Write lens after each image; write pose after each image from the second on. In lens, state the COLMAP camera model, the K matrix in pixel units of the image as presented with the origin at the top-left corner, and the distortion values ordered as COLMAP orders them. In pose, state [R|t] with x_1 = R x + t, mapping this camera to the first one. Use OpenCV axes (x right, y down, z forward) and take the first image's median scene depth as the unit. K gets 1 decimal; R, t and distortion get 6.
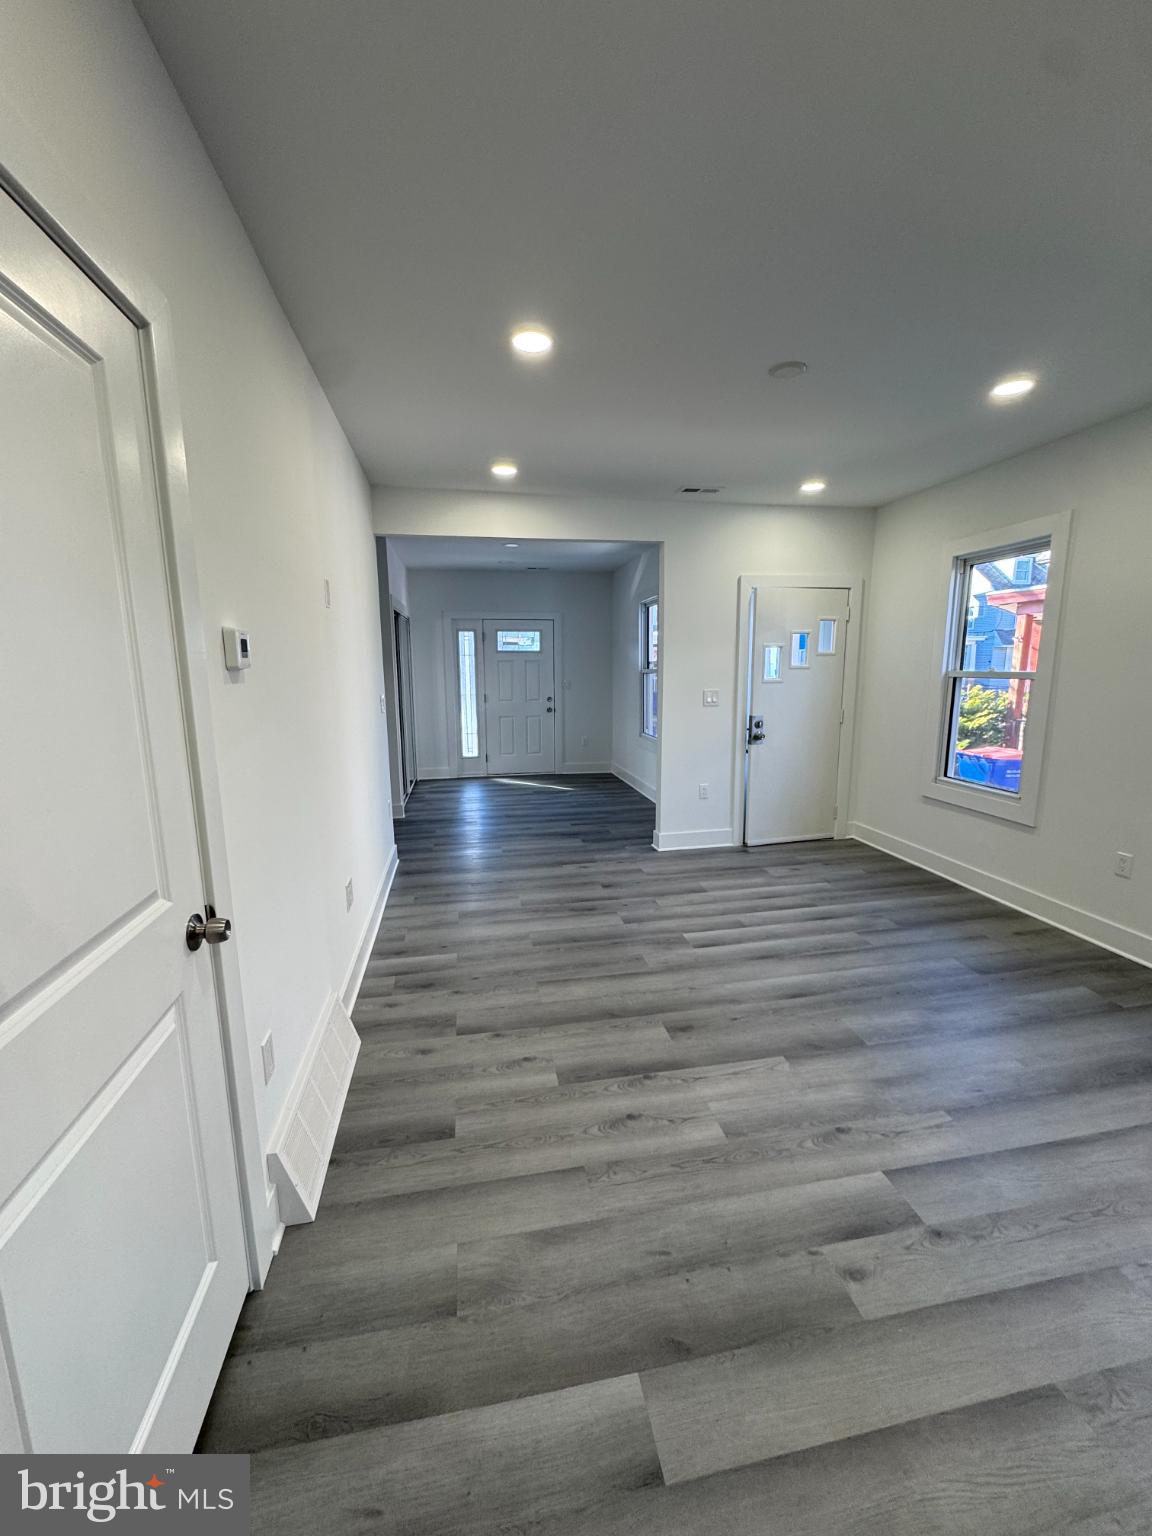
lens RADIAL K [[609.7, 0, 576.0], [0, 609.7, 768.0], [0, 0, 1]] dist [-0.004144, 0.000791]
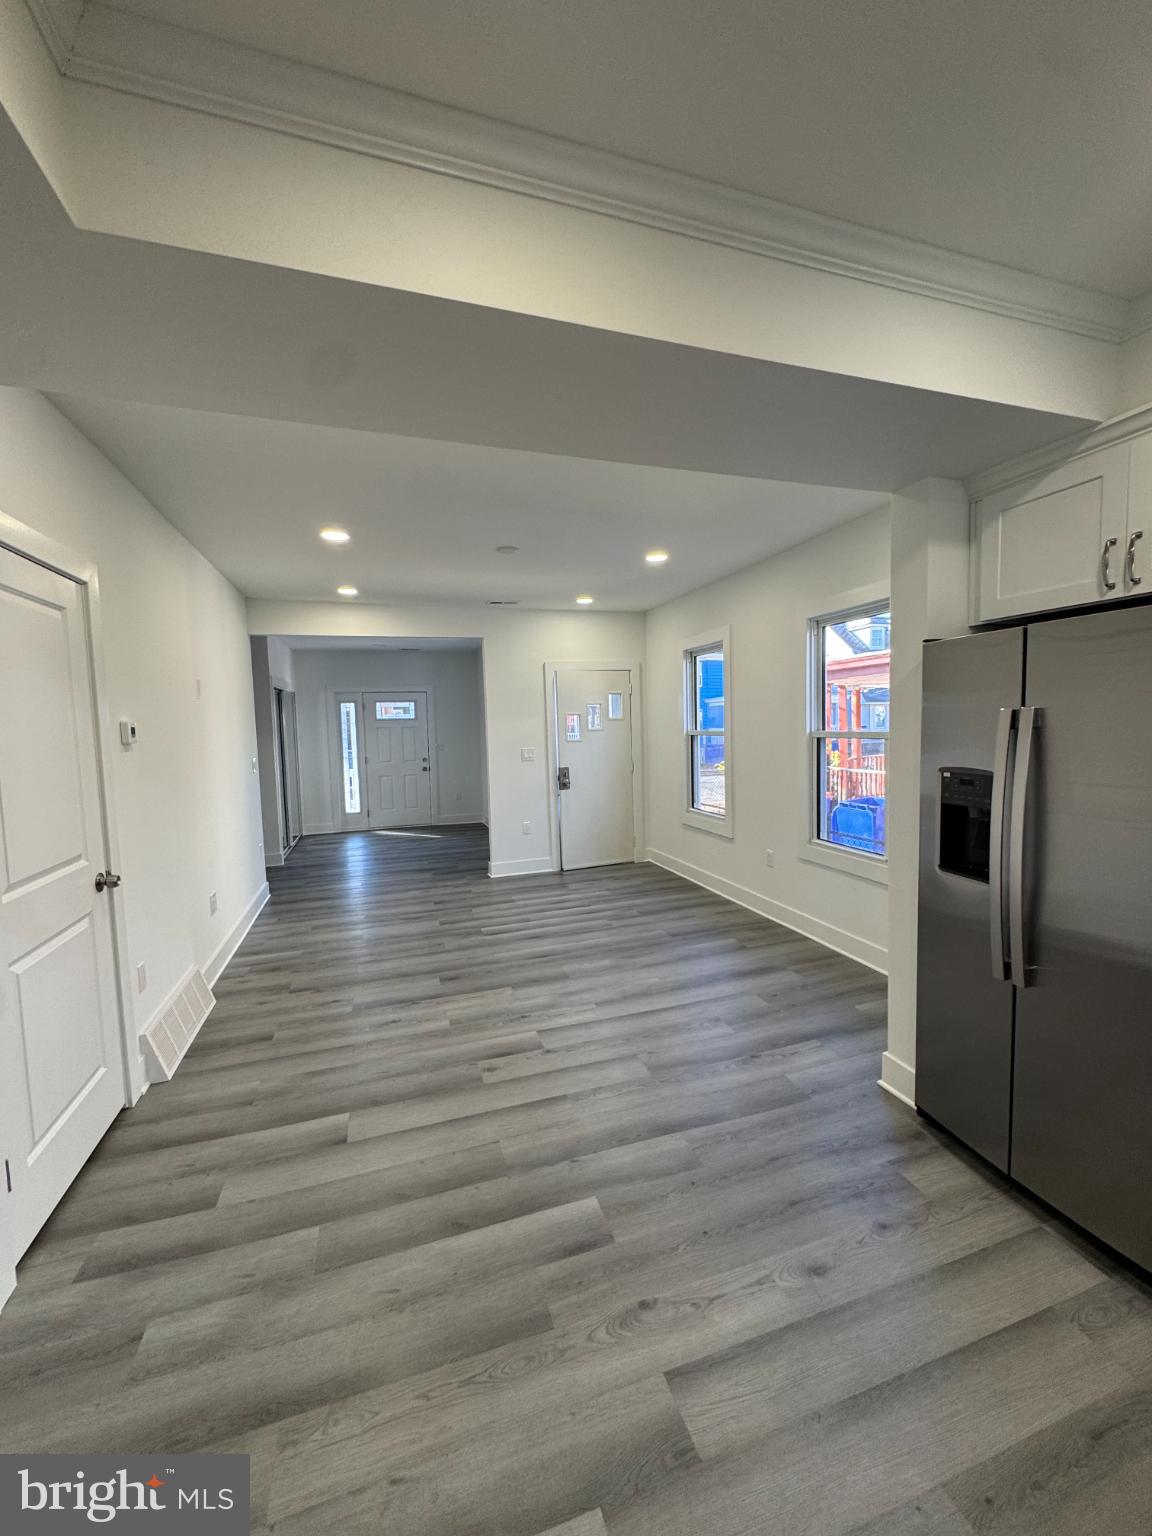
lens RADIAL K [[609.7, 0, 576.0], [0, 609.7, 768.0], [0, 0, 1]] dist [-0.004144, 0.000791]
pose [[0.991549, -0.028527, 0.126559, 0.252442], [0.040832, 0.994570, -0.095721, 0.064007], [-0.123141, 0.100080, 0.987330, -0.447079]]
